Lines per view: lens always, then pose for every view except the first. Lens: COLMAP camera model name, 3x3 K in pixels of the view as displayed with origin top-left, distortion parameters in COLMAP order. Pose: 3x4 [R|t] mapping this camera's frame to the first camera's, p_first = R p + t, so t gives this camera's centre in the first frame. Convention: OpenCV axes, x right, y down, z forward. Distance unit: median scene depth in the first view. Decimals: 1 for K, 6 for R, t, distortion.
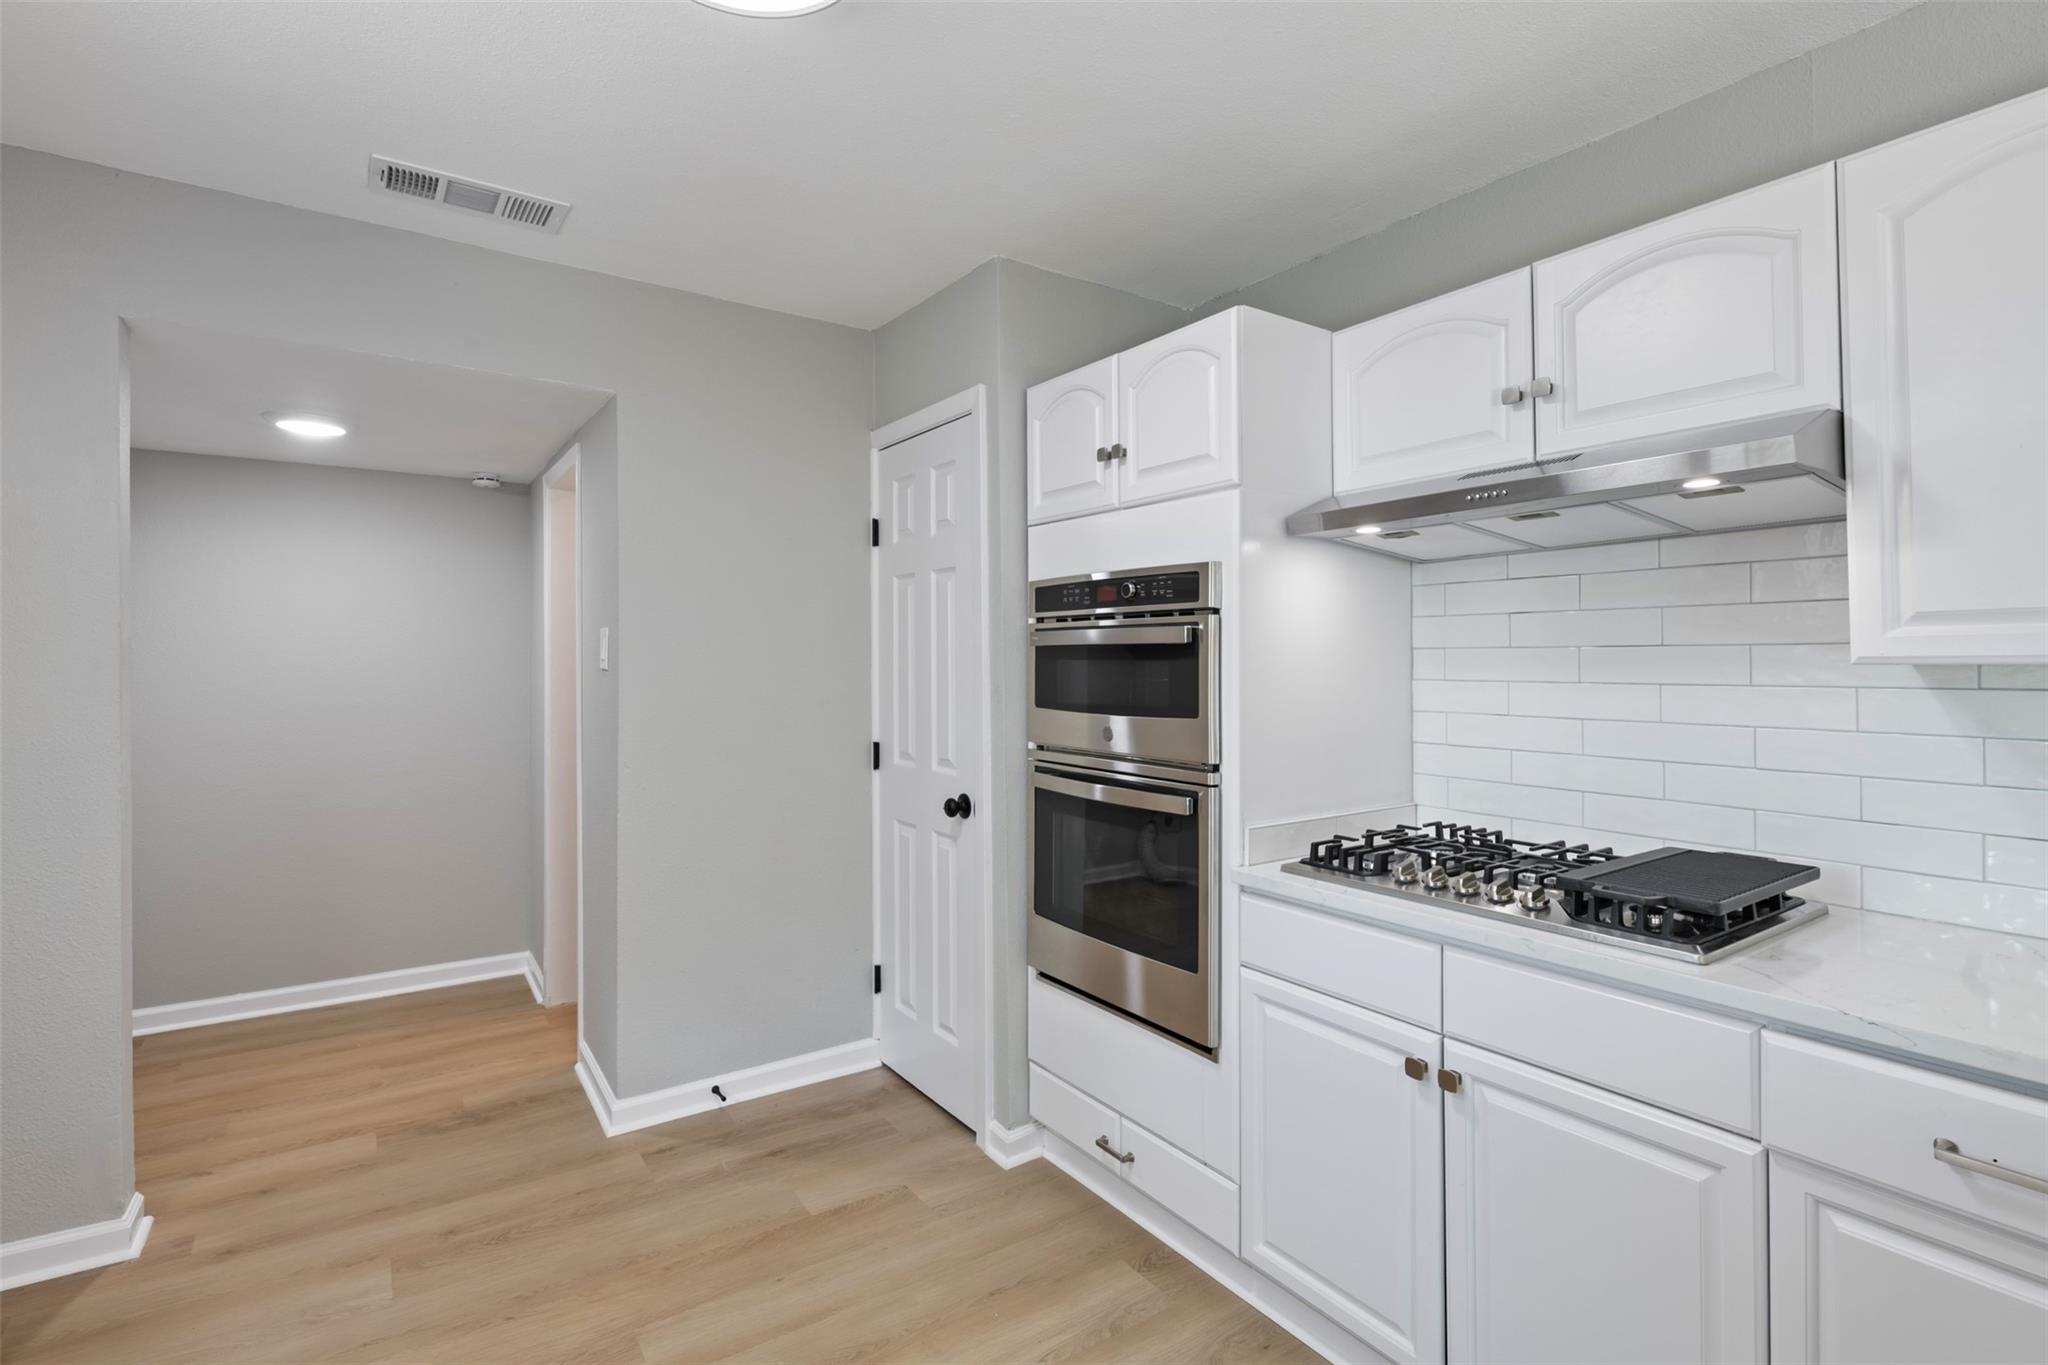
lens RADIAL K [[974.2, 0, 1024.1], [0, 974.2, 646.2], [0, 0, 1]] dist [-0.000550, -0.001524]
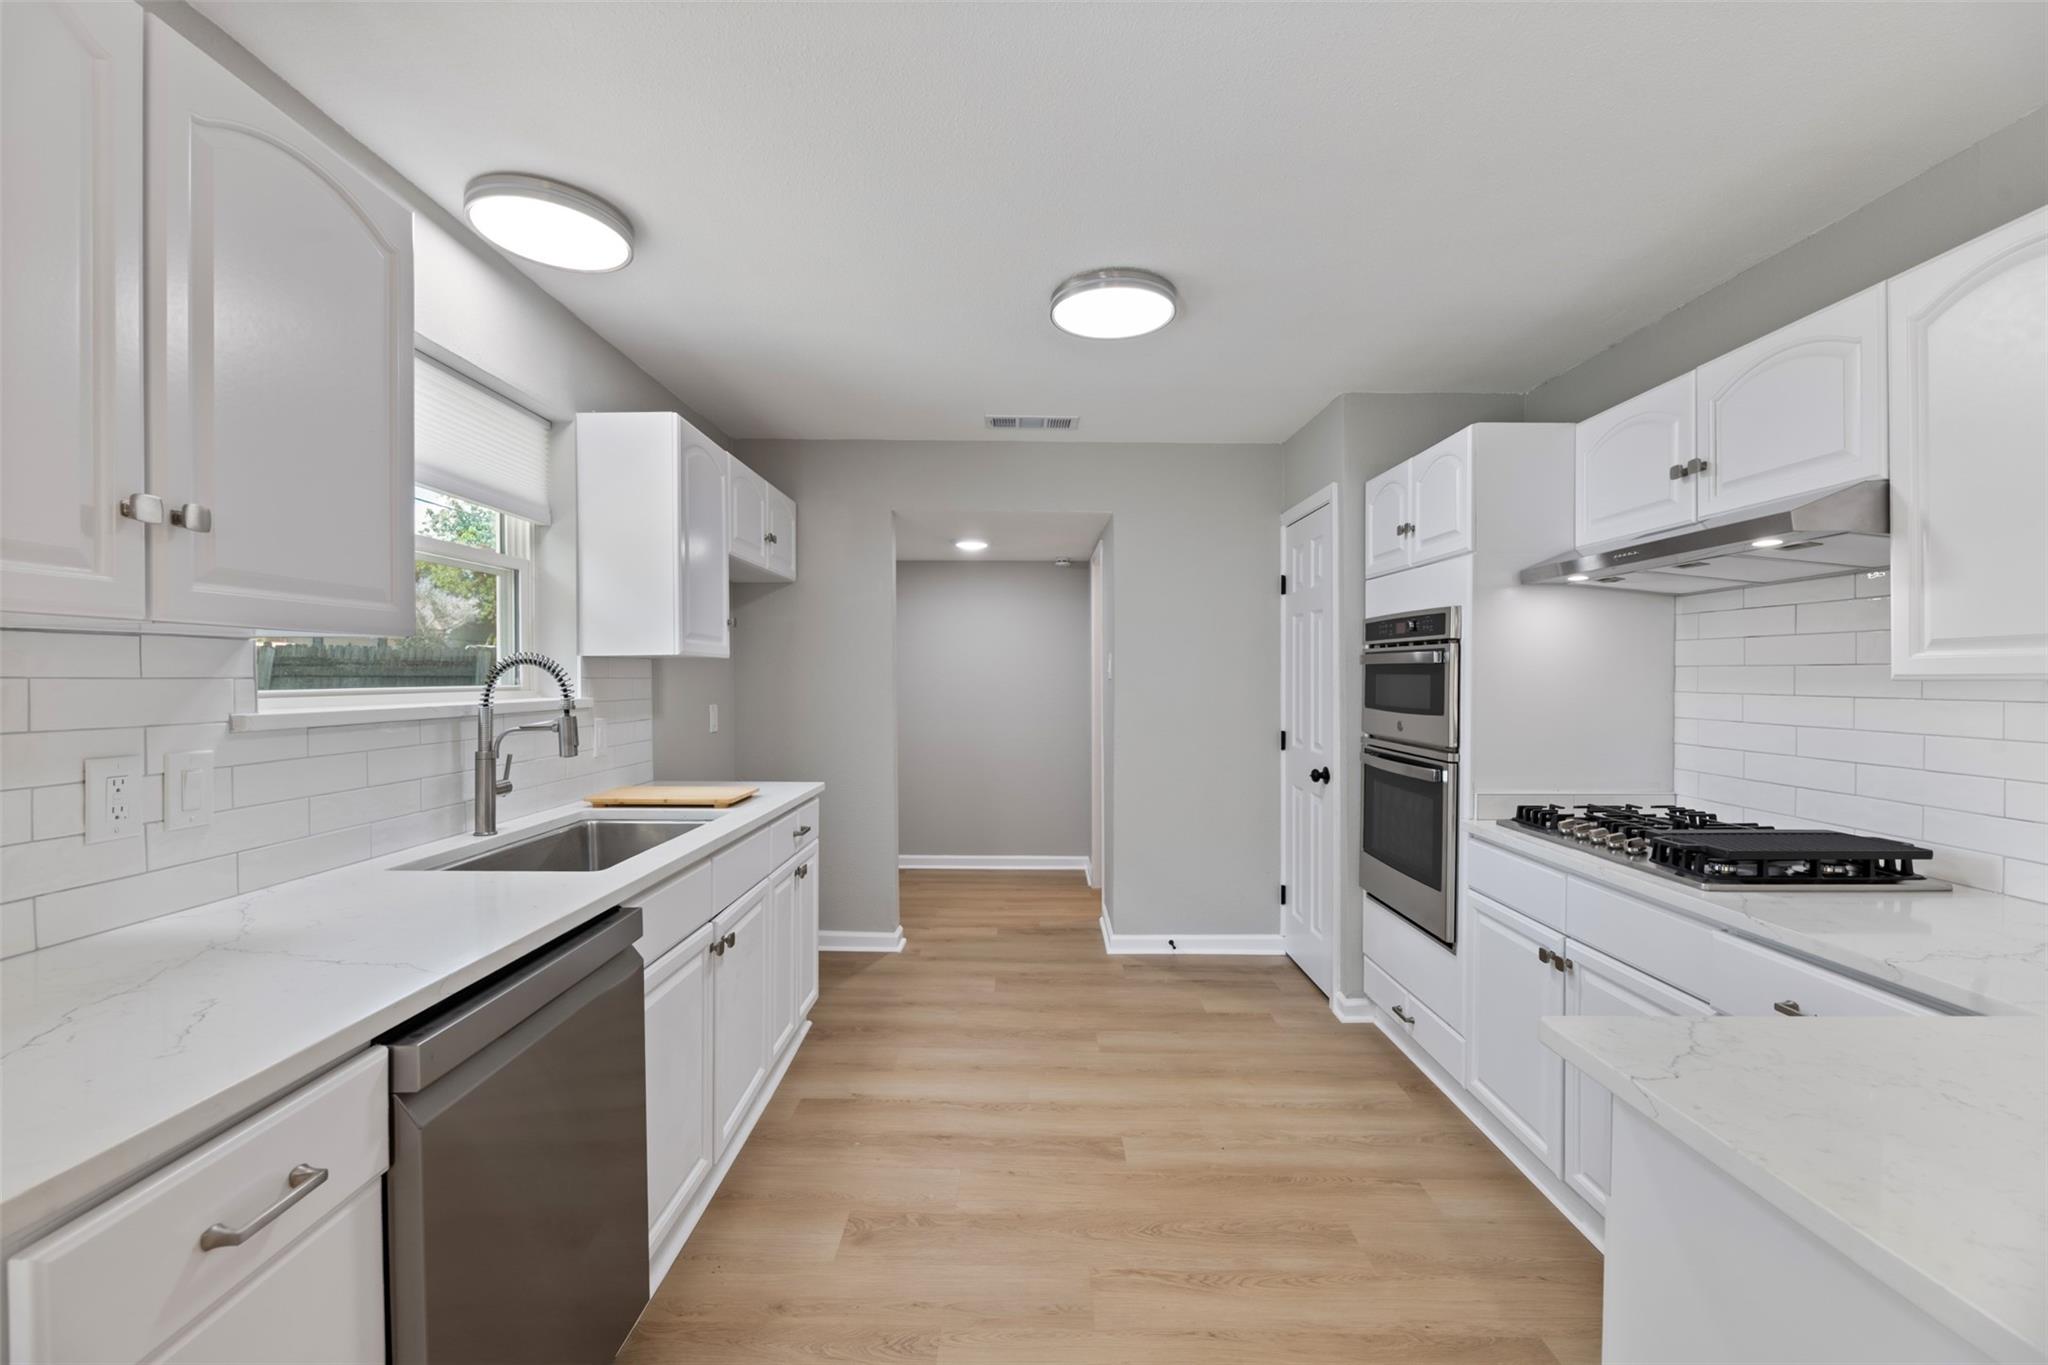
lens RADIAL K [[855.3, 0, 1024.0], [0, 855.3, 682.5], [0, 0, 1]] dist [-0.000342, -0.000068]
pose [[0.821713, 0.009780, -0.569818, 0.341196], [0.004529, 0.999709, 0.023690, -0.006360], [0.569884, -0.022048, 0.821430, -0.341871]]
